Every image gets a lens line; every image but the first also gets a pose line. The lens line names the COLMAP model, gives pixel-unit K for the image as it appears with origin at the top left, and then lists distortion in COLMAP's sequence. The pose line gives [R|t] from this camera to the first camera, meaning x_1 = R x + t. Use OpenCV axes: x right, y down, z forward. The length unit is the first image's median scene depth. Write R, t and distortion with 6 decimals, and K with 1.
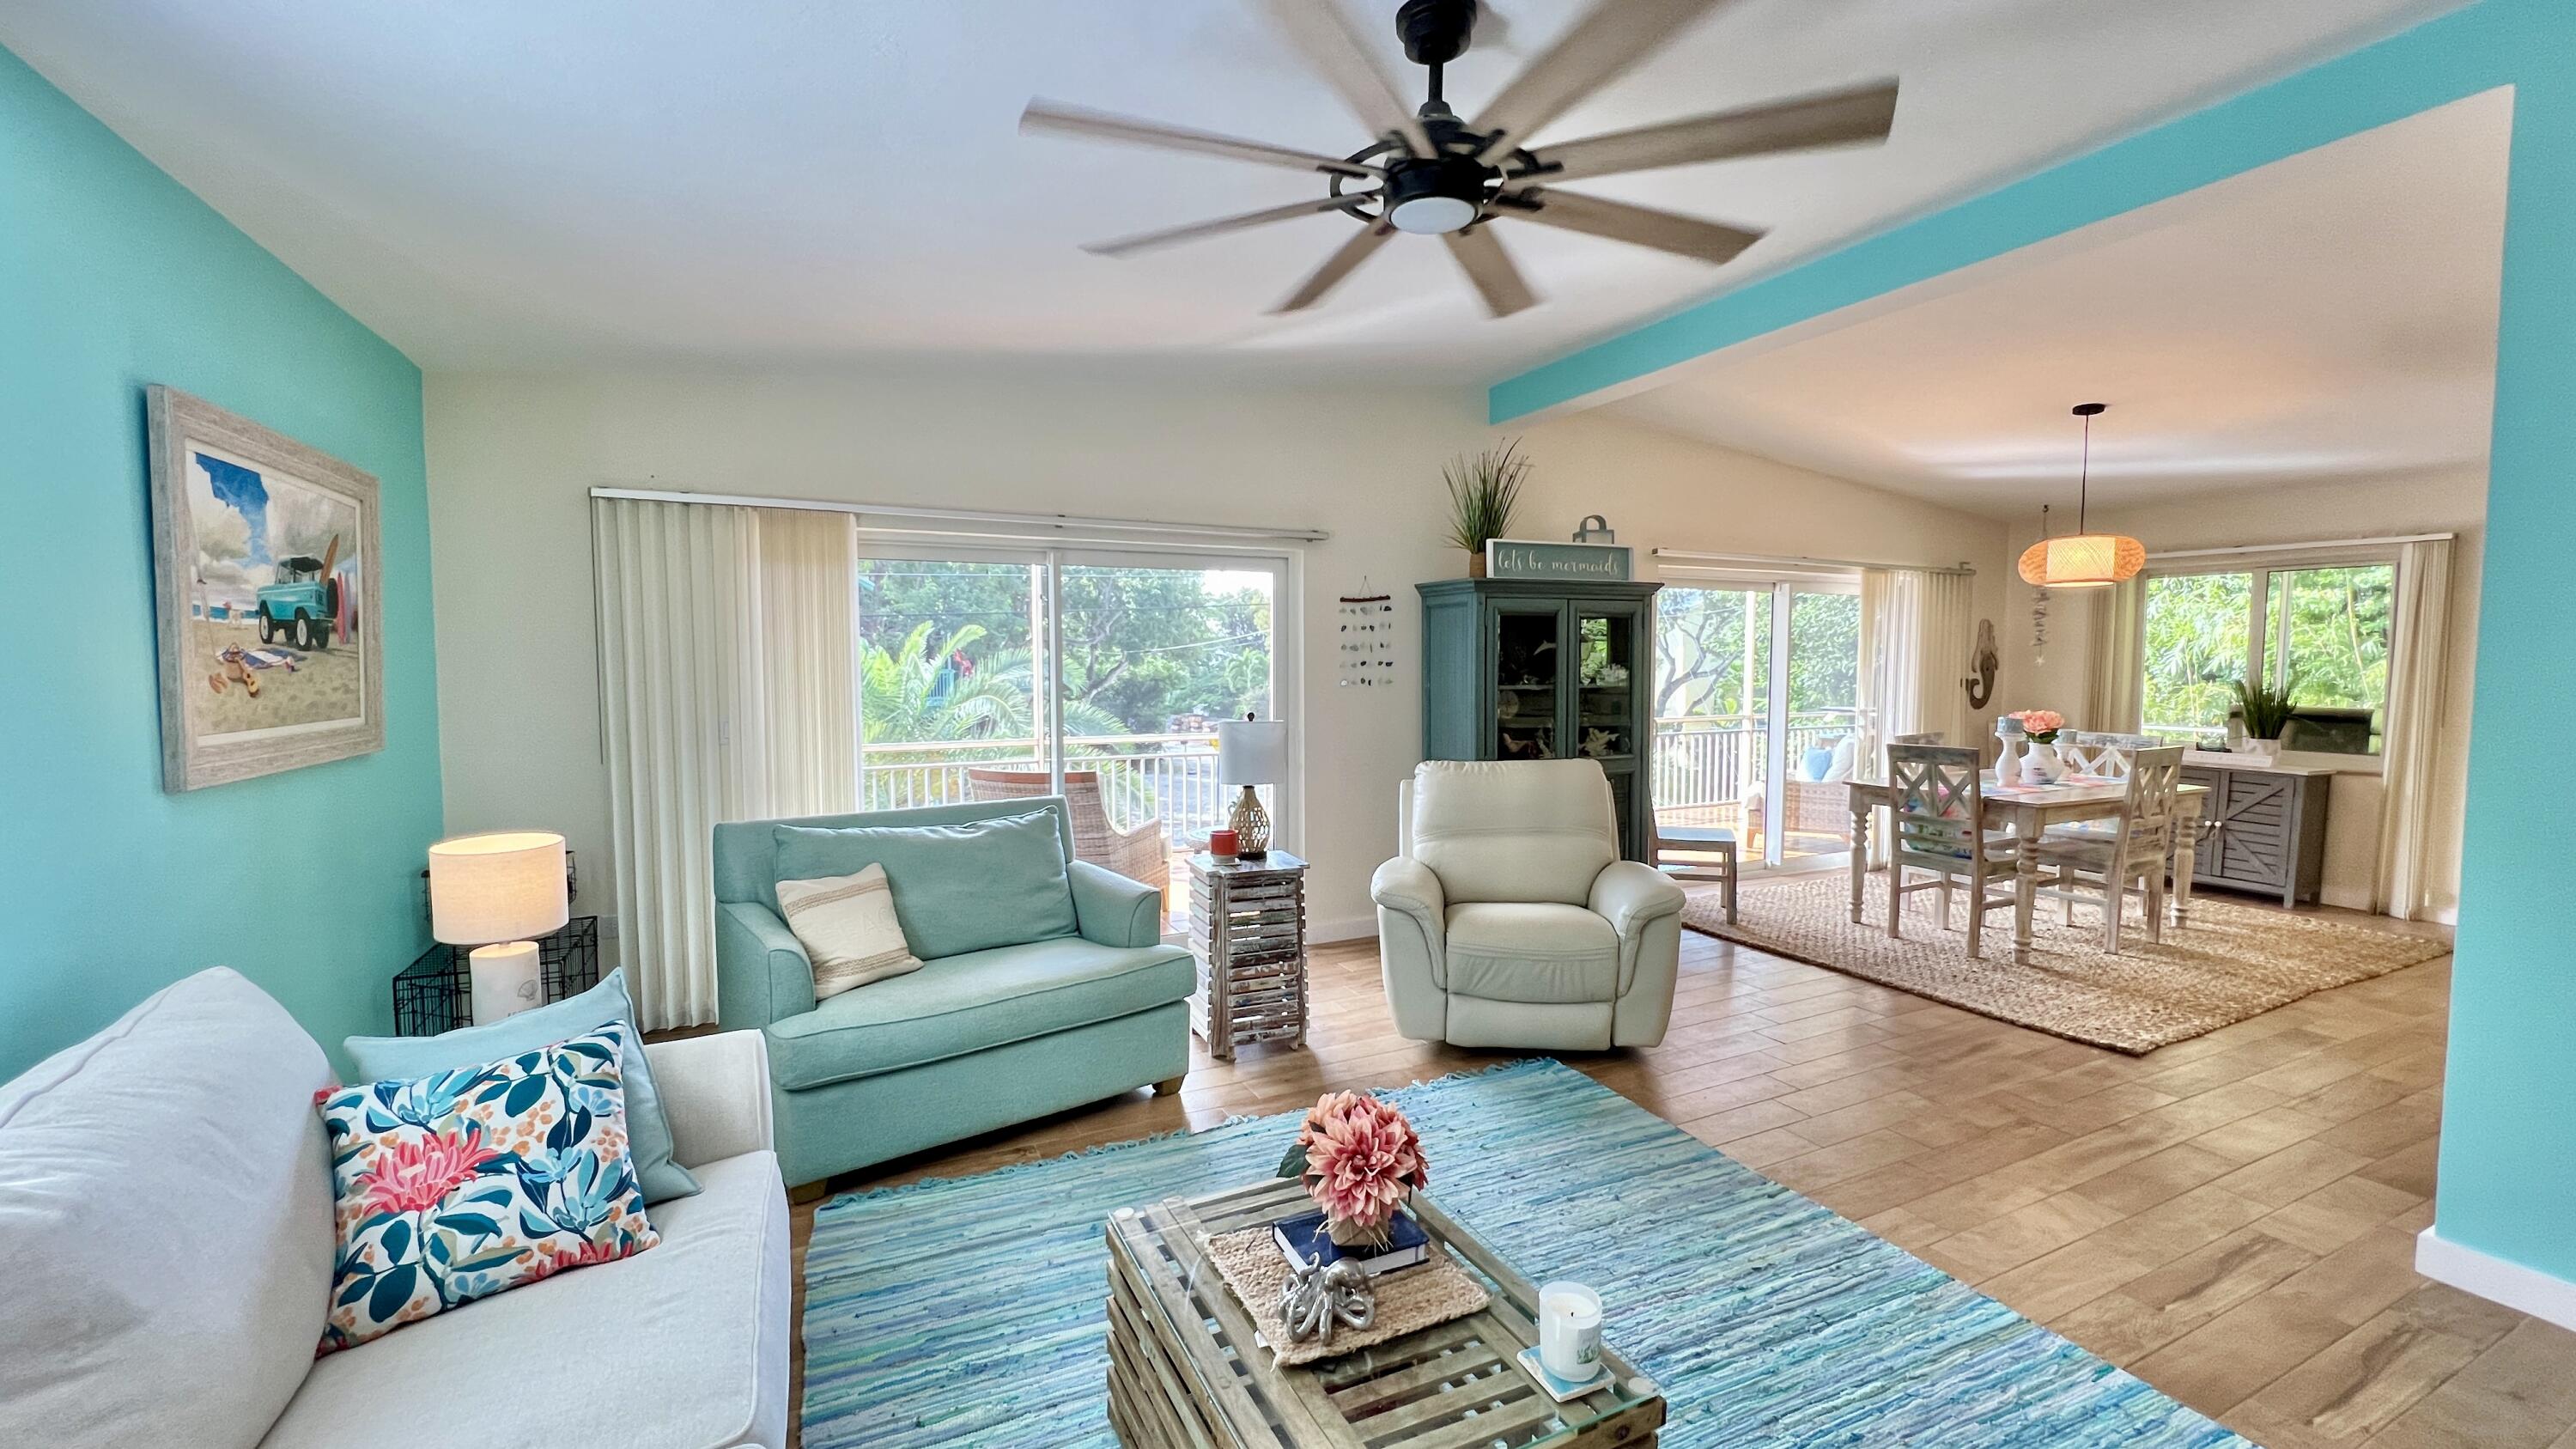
lens RADIAL K [[1026.3, 0, 1272.9], [0, 1026.3, 715.3], [0, 0, 1]] dist [0.001626, 0.000041]
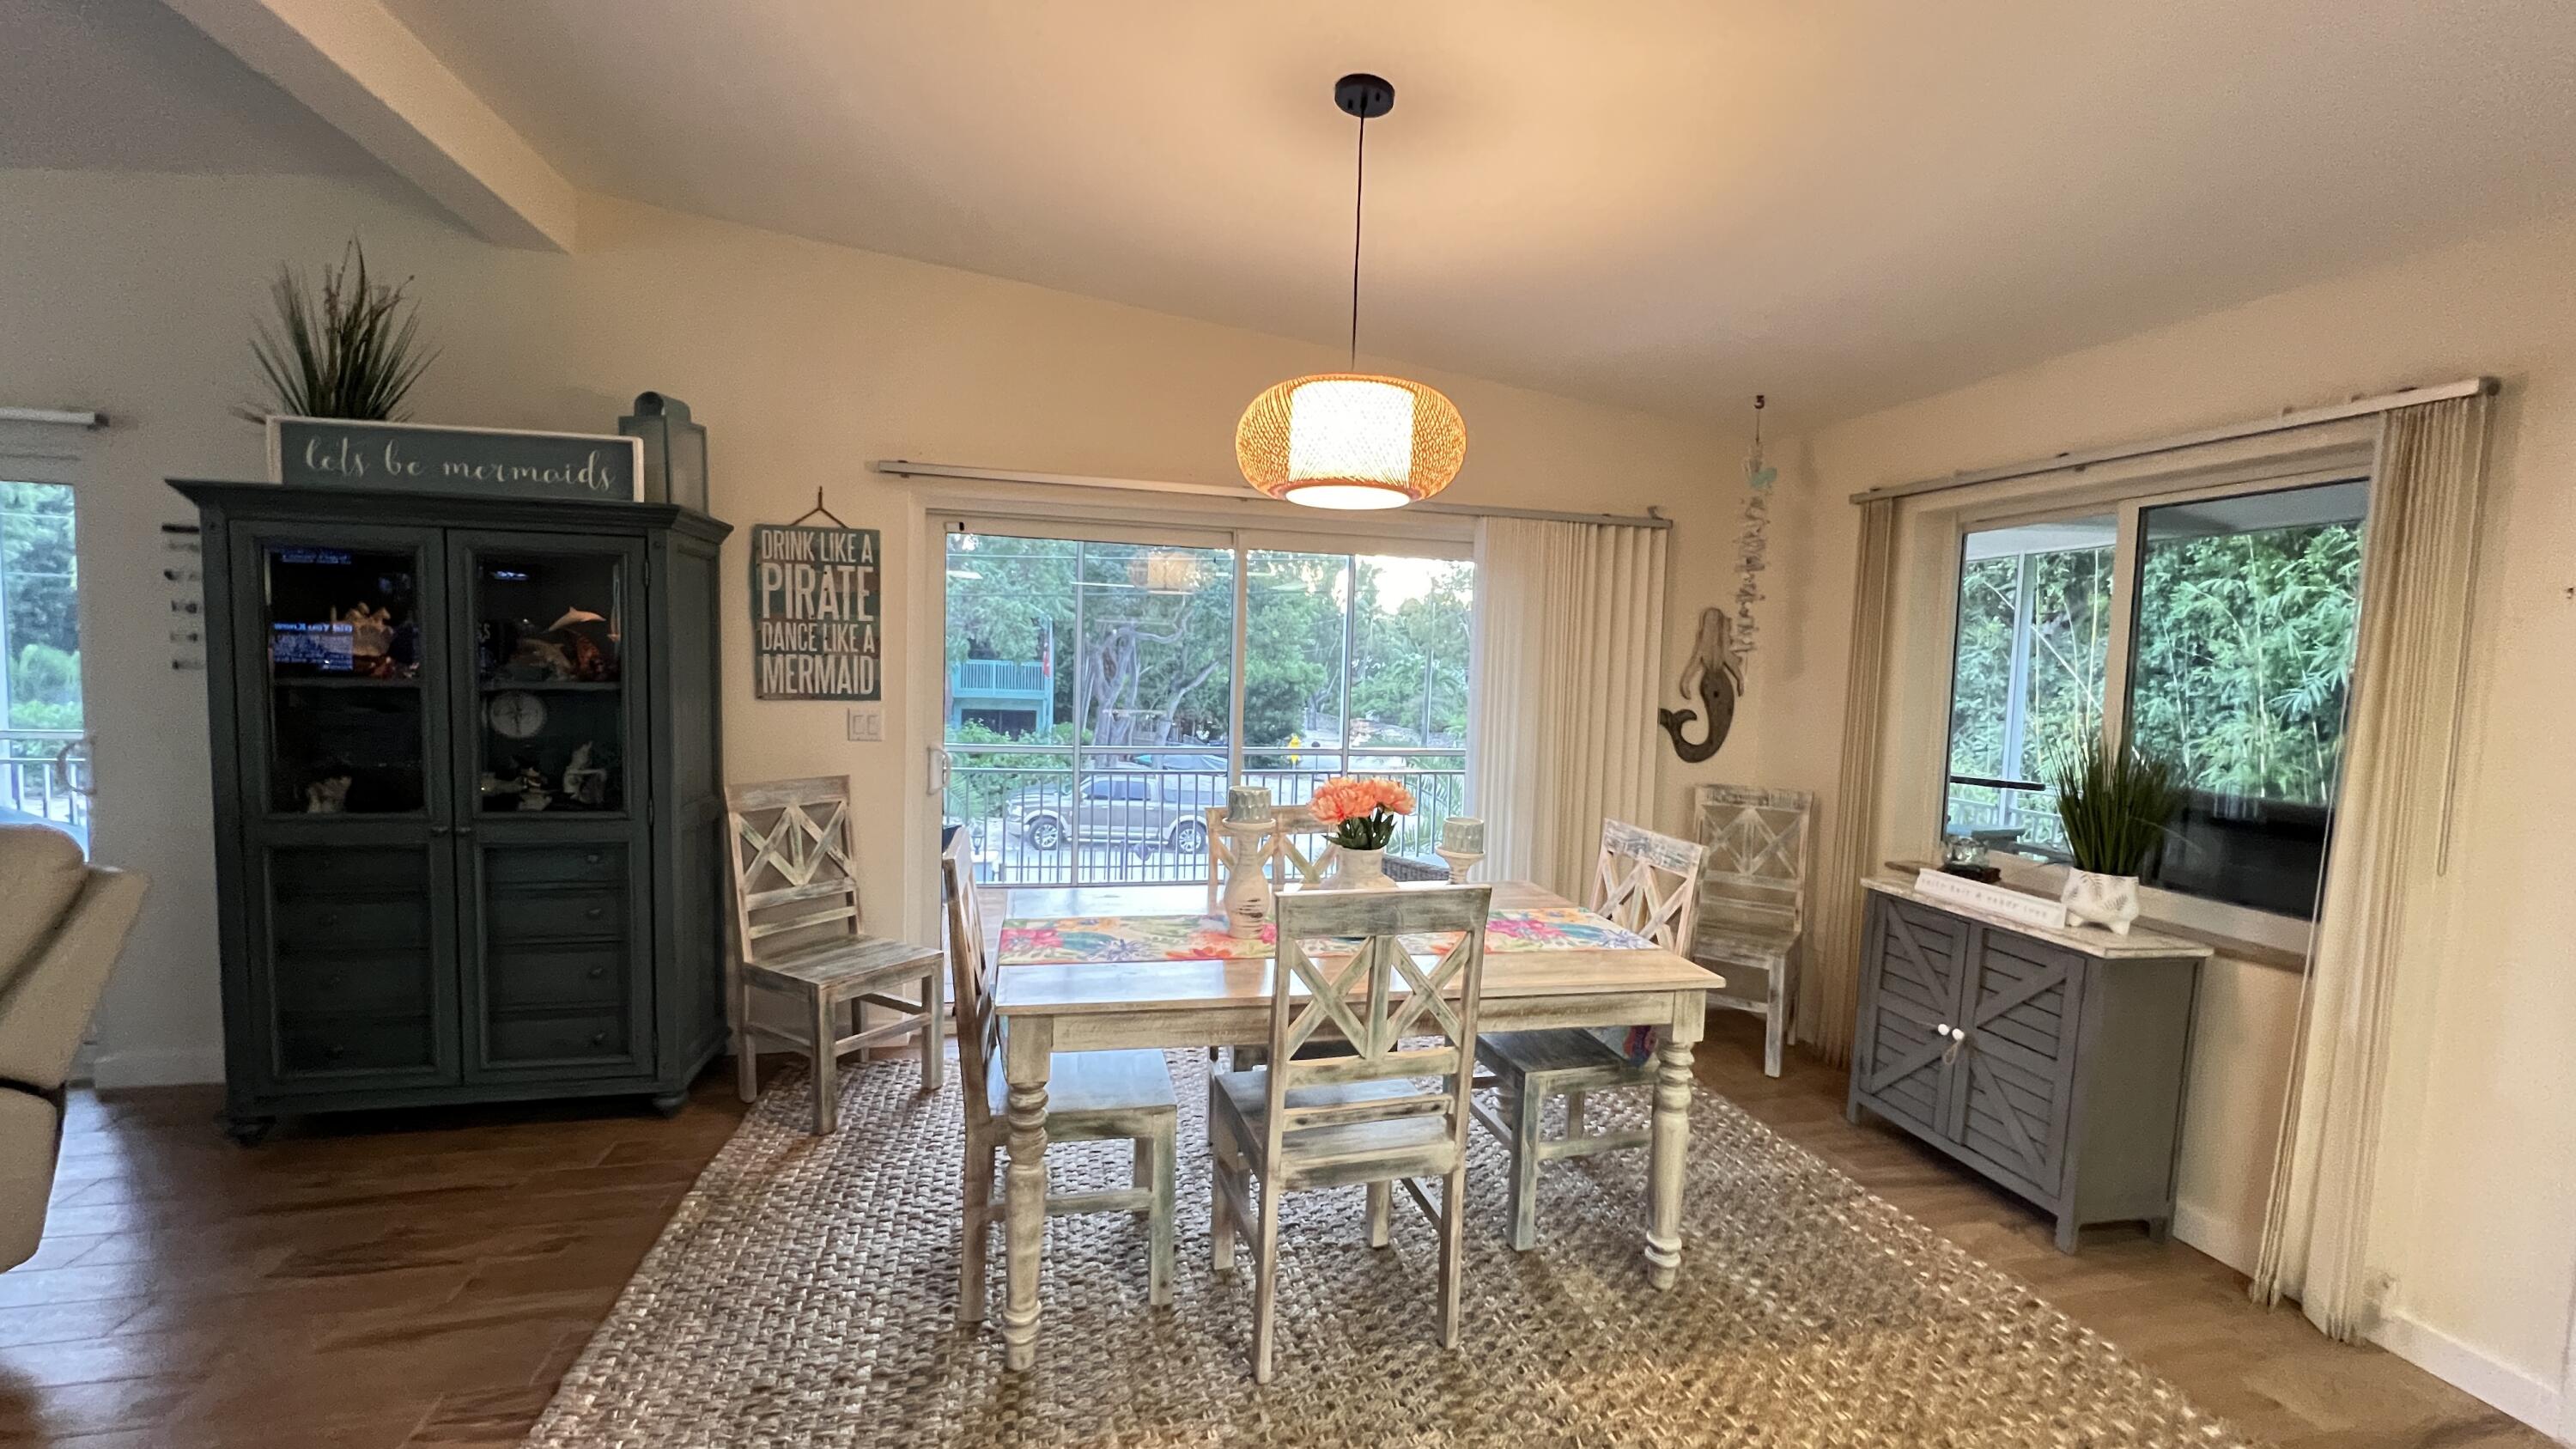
lens RADIAL K [[1026.3, 0, 1302.3], [0, 1026.3, 731.1], [0, 0, 1]] dist [0.001626, 0.000041]
pose [[0.976307, 0.050946, -0.210306, 1.610514], [-0.048626, 0.998686, 0.016193, -0.061161], [0.210854, -0.005583, 0.977502, 1.061862]]
